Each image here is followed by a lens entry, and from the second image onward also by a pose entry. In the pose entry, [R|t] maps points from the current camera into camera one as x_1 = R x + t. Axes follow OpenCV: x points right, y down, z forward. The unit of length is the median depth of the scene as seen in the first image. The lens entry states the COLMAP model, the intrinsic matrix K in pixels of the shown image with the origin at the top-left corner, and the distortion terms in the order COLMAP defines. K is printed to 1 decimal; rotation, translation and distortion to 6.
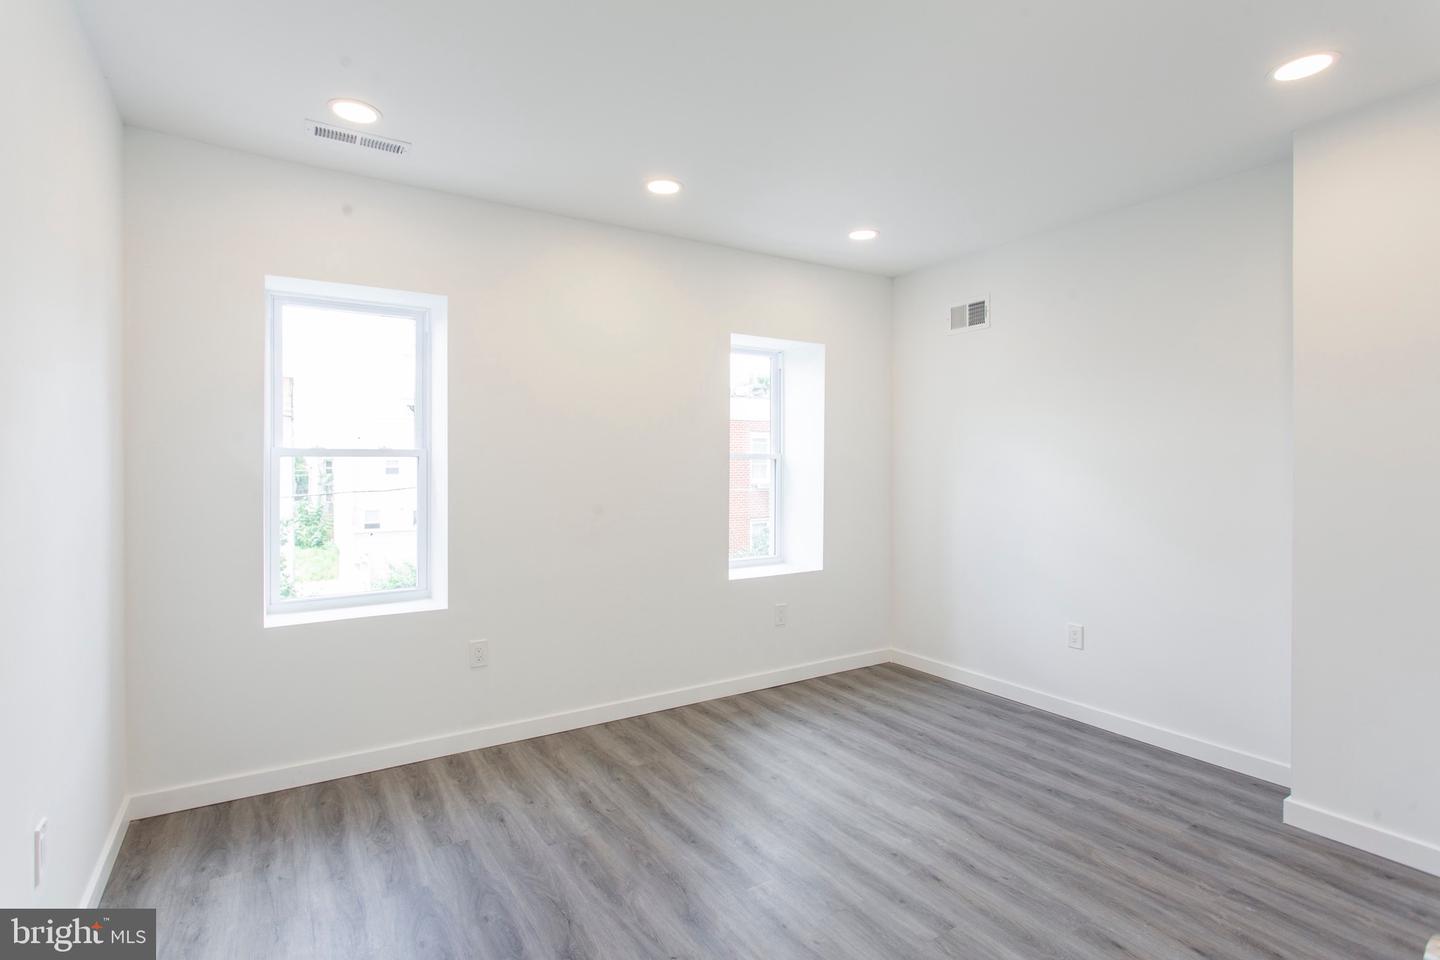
lens RADIAL K [[704.4, 0, 724.0], [0, 704.4, 475.2], [0, 0, 1]] dist [-0.012438, 0.001423]
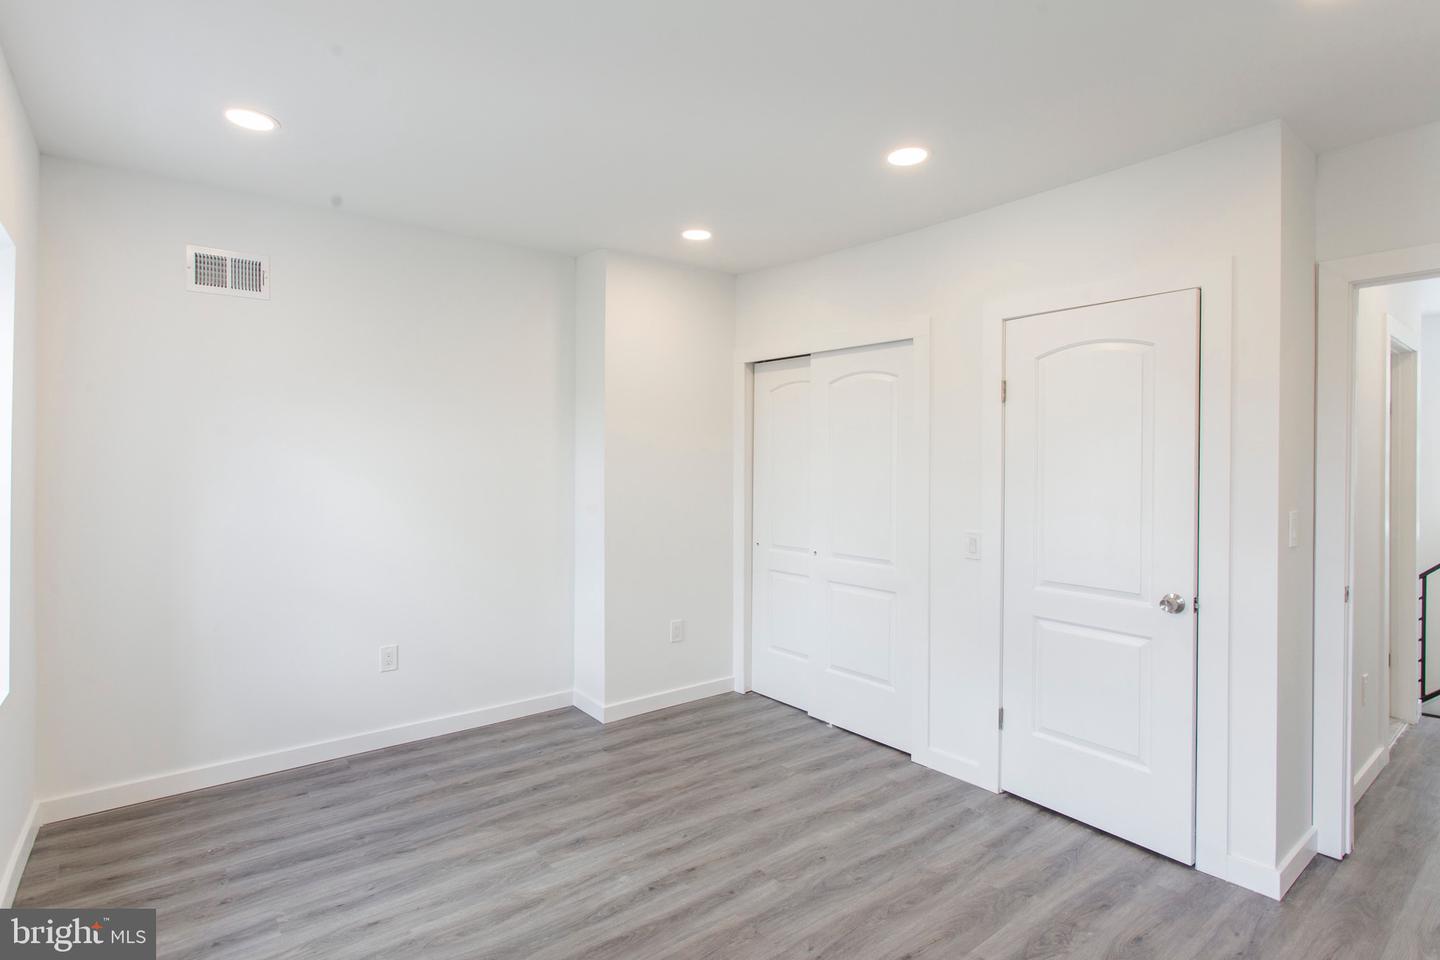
lens RADIAL K [[704.4, 0, 683.0], [0, 704.4, 473.7], [0, 0, 1]] dist [-0.012438, 0.001423]
pose [[-0.072944, -0.013615, 0.997243, -0.569653], [0.013882, 0.999796, 0.014665, -0.033267], [-0.997239, 0.014914, -0.072740, 0.815675]]
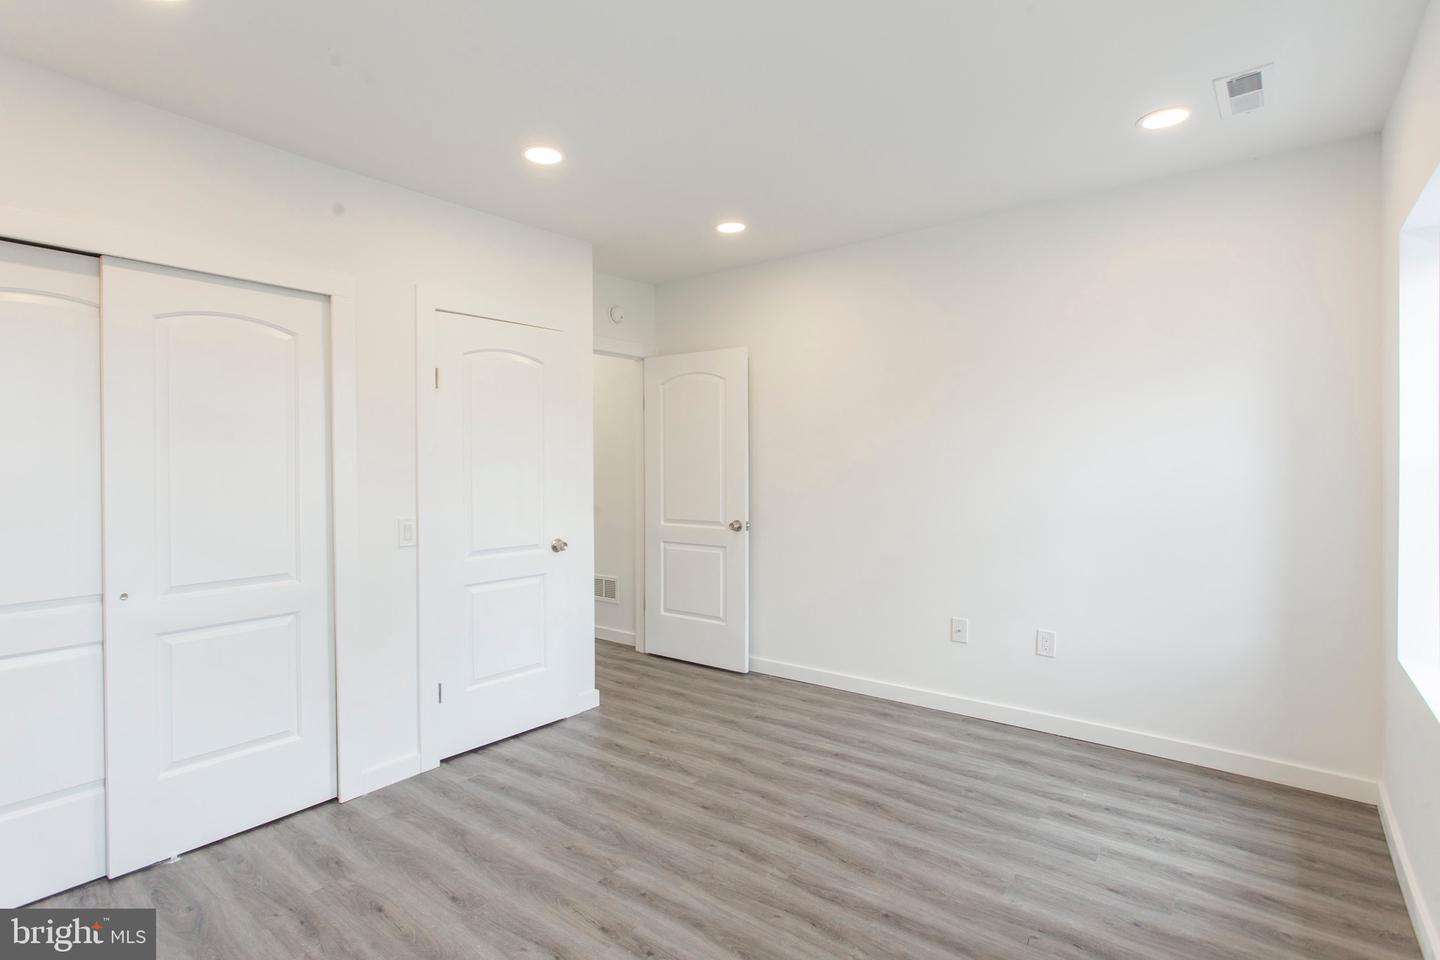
lens RADIAL K [[704.4, 0, 726.1], [0, 704.4, 468.5], [0, 0, 1]] dist [-0.012438, 0.001423]
pose [[-0.944112, 0.009823, -0.329478, 0.335595], [-0.001213, 0.999446, 0.033274, -0.030766], [0.329622, 0.031814, -0.943577, 1.412818]]
